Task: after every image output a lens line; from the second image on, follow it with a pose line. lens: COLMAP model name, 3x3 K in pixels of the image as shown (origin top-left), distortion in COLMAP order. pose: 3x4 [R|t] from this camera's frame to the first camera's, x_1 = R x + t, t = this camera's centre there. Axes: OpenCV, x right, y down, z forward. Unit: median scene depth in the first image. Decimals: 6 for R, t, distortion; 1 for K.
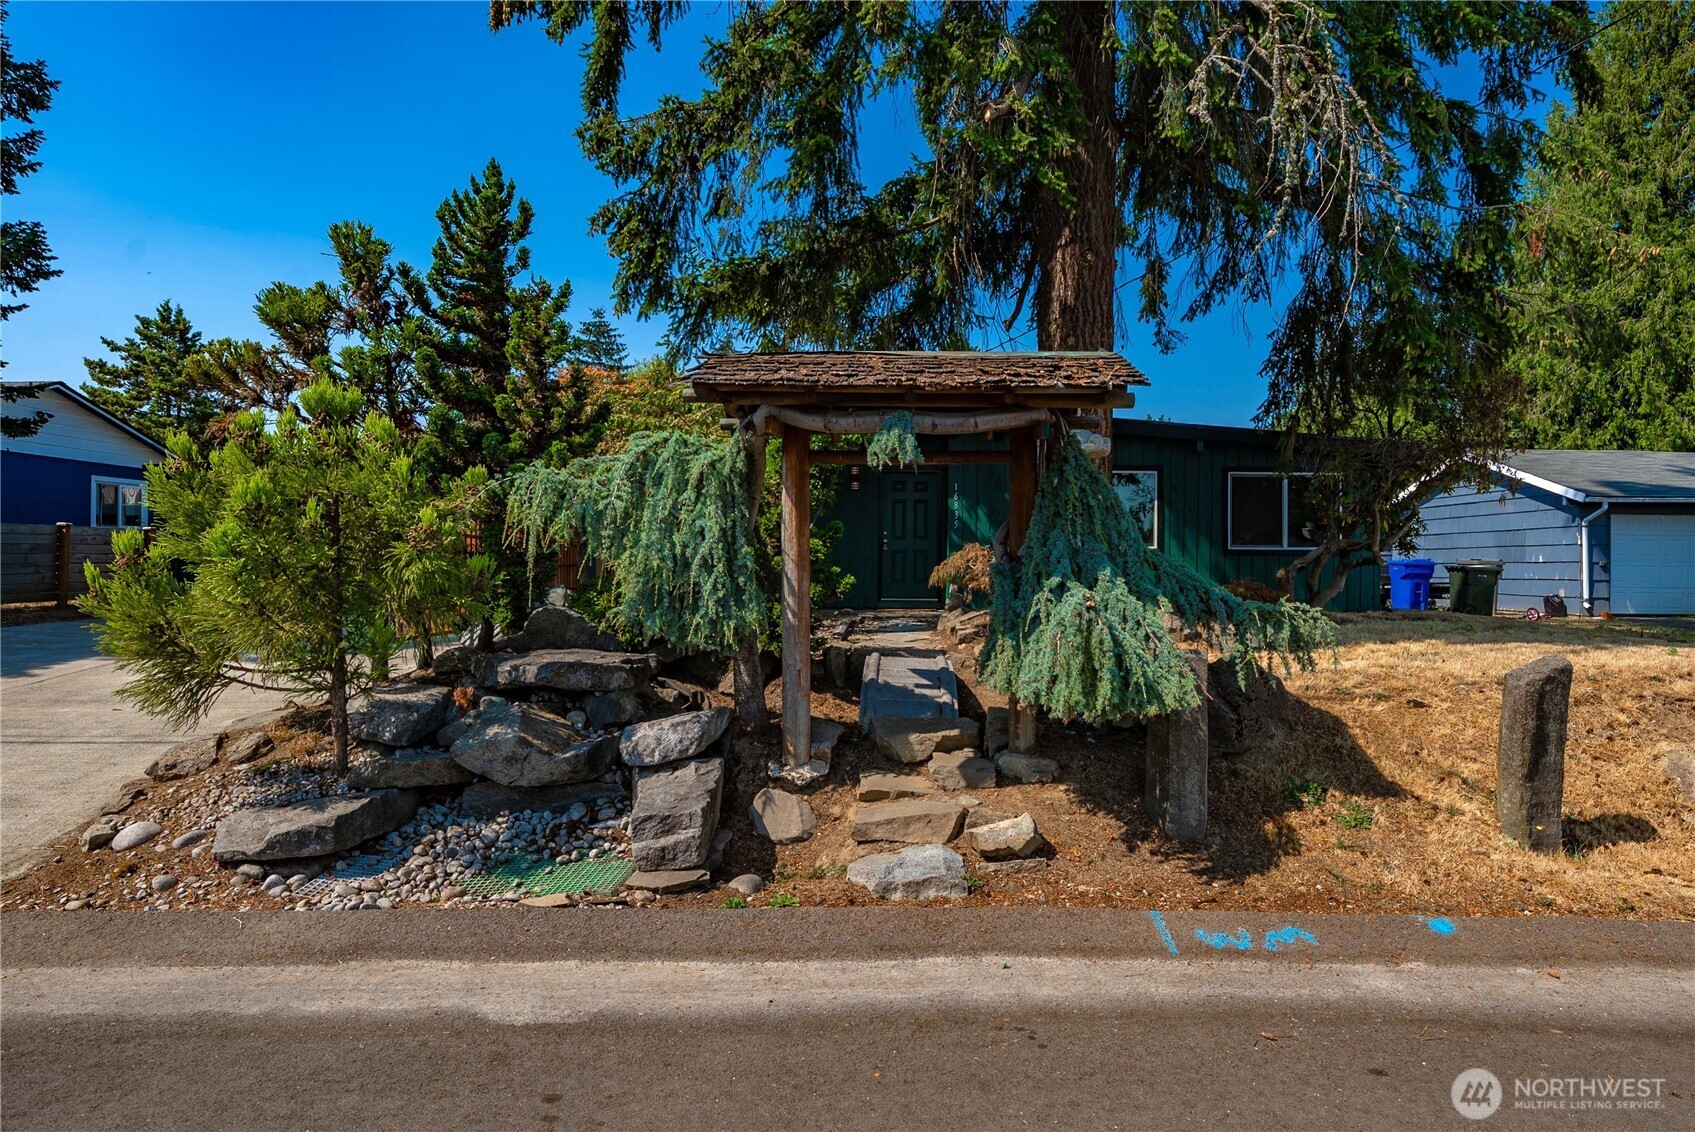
lens RADIAL K [[953.3, 0, 909.2], [0, 953.3, 561.6], [0, 0, 1]] dist [-0.000361, 0.001692]
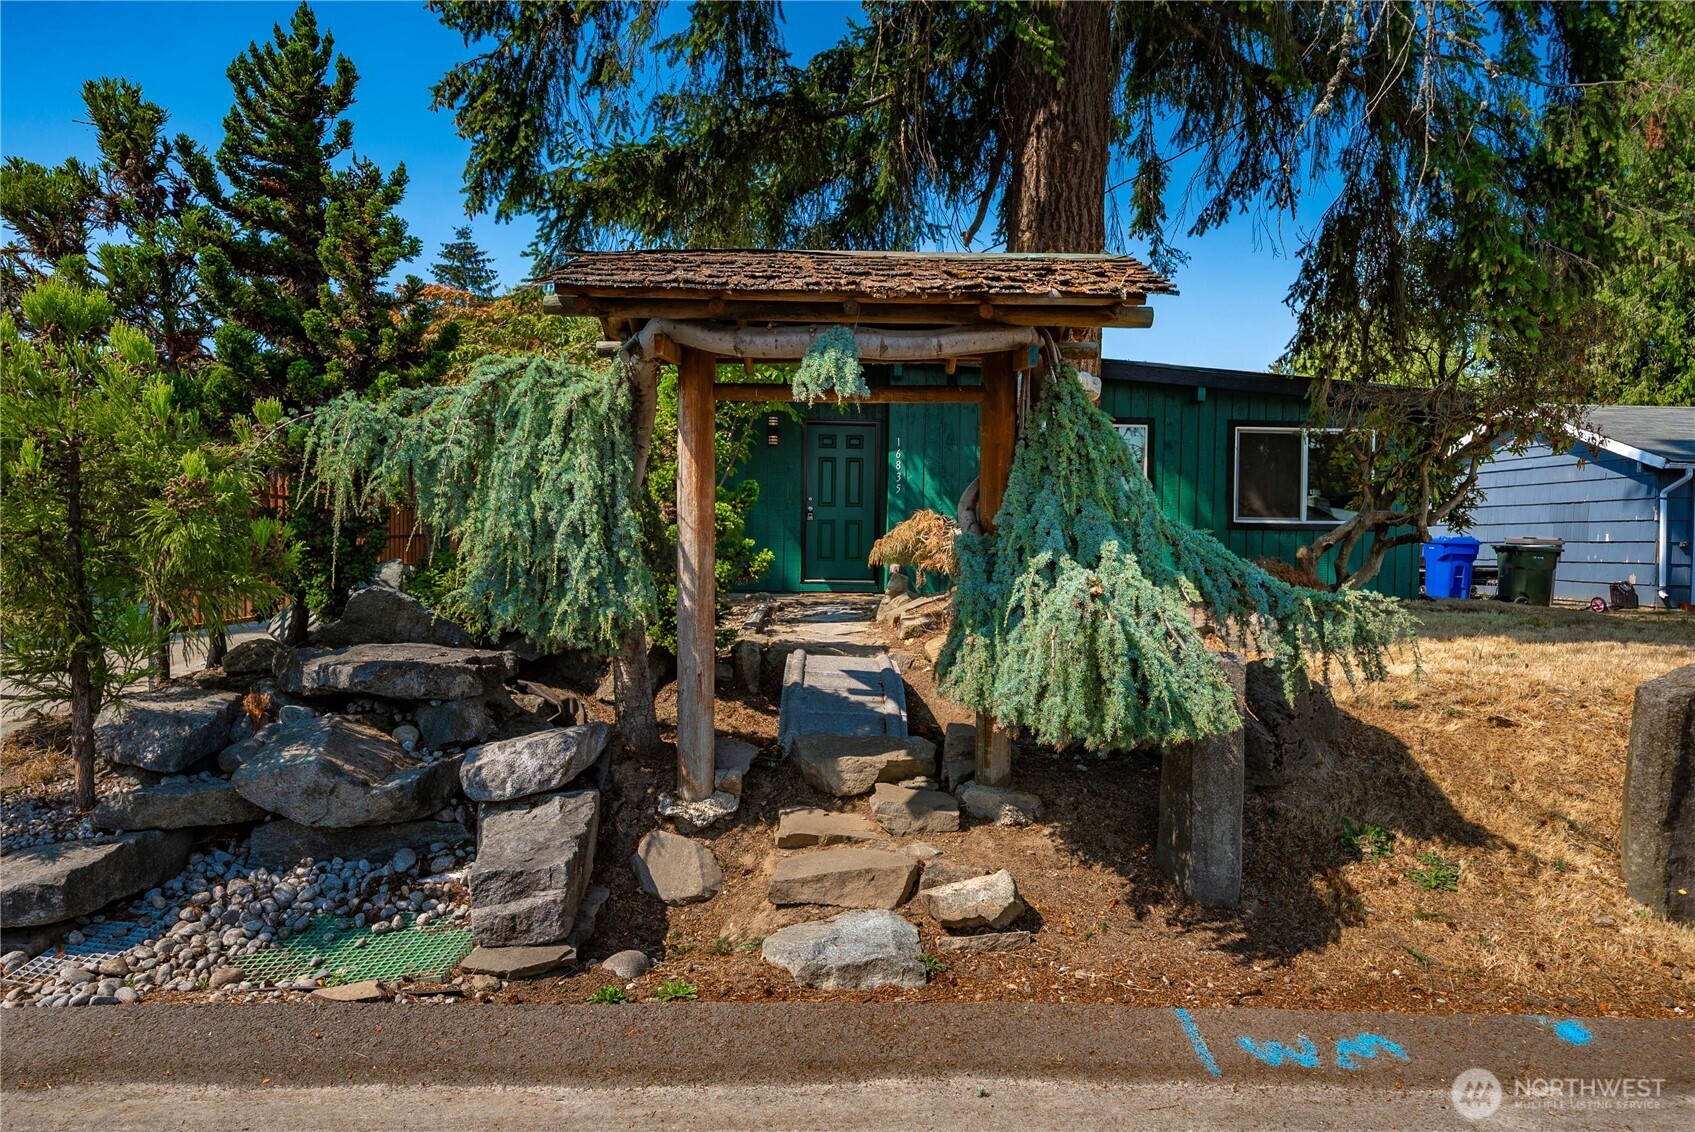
lens RADIAL K [[1132.6, 0, 847.5], [0, 1132.6, 566.0], [0, 0, 1]] dist [0.001501, -0.000473]
pose [[0.999917, 0.007514, 0.010426, -0.008160], [-0.007785, 0.999628, 0.026137, 0.003417], [-0.010226, -0.026216, 0.999604, 0.101061]]
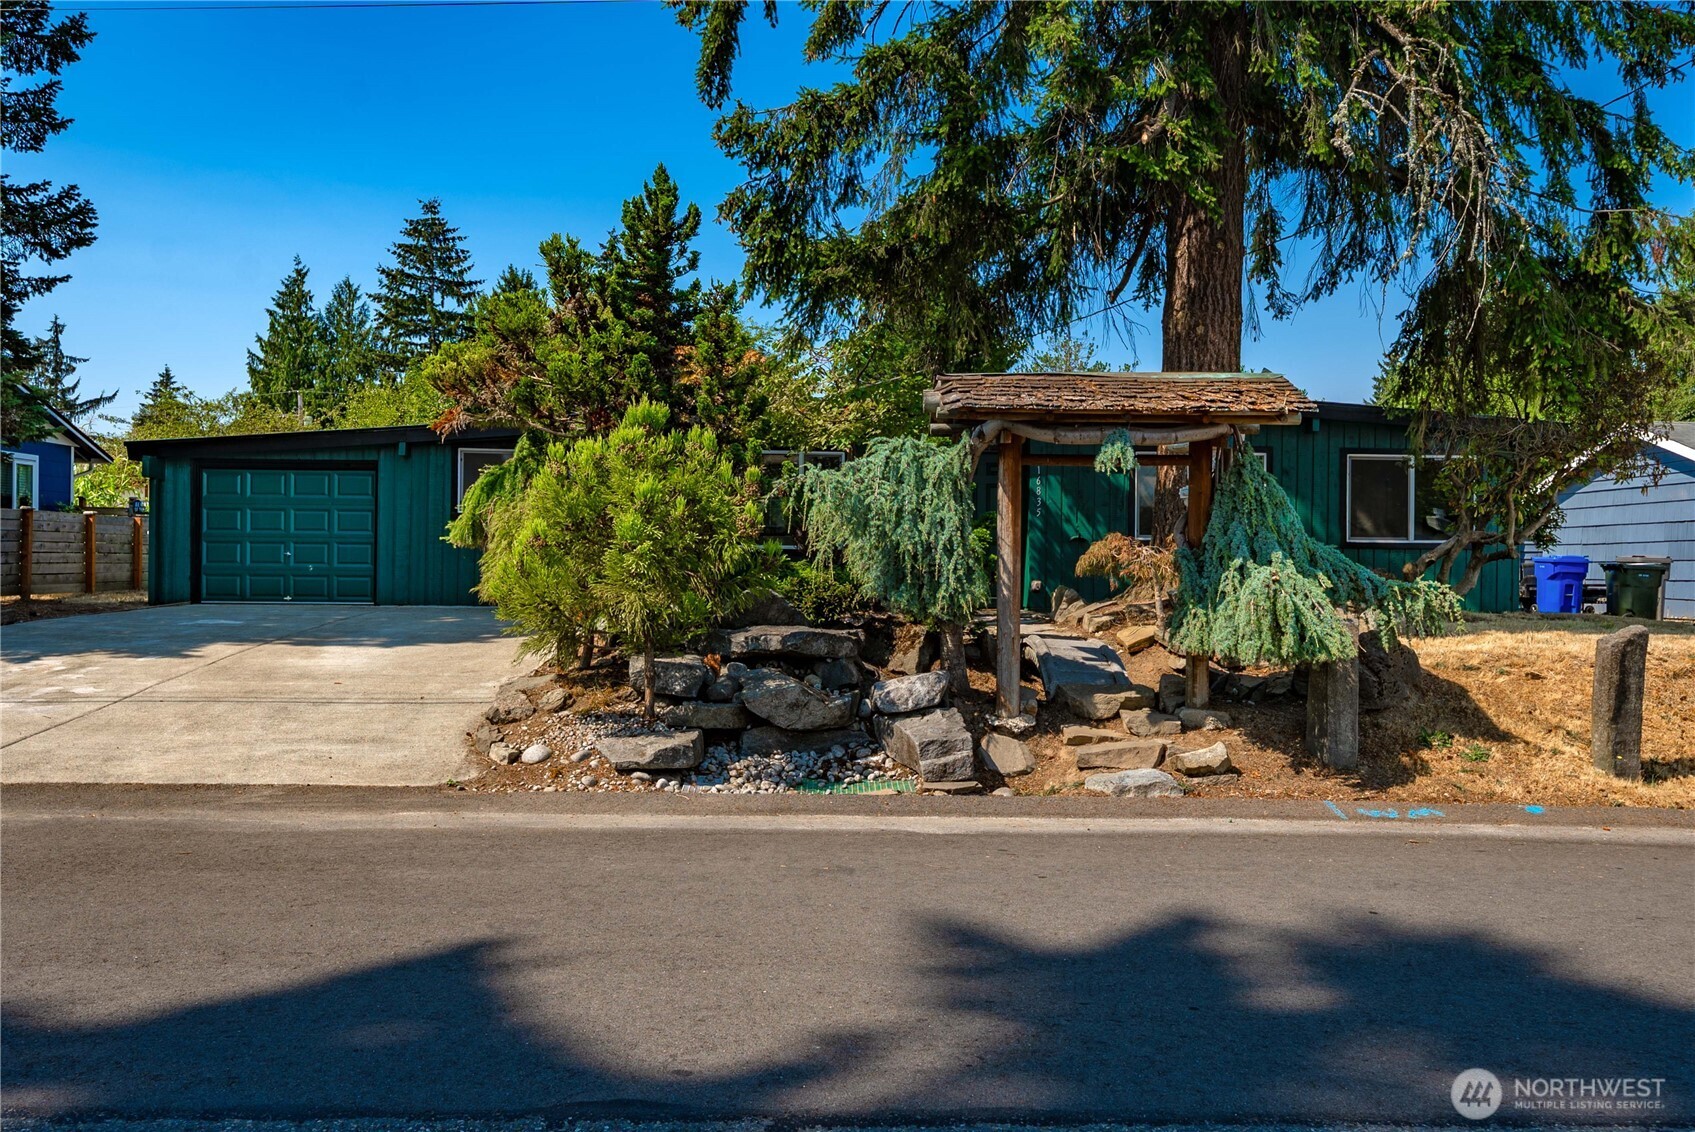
lens RADIAL K [[1403.2, 0, 847.5], [0, 1403.2, 566.0], [0, 0, 1]] dist [-0.000352, 0.000114]
pose [[0.999991, 0.004076, -0.000836, -0.312544], [-0.004074, 0.999988, 0.002564, 0.019291], [0.000847, -0.002561, 0.999996, -0.738645]]
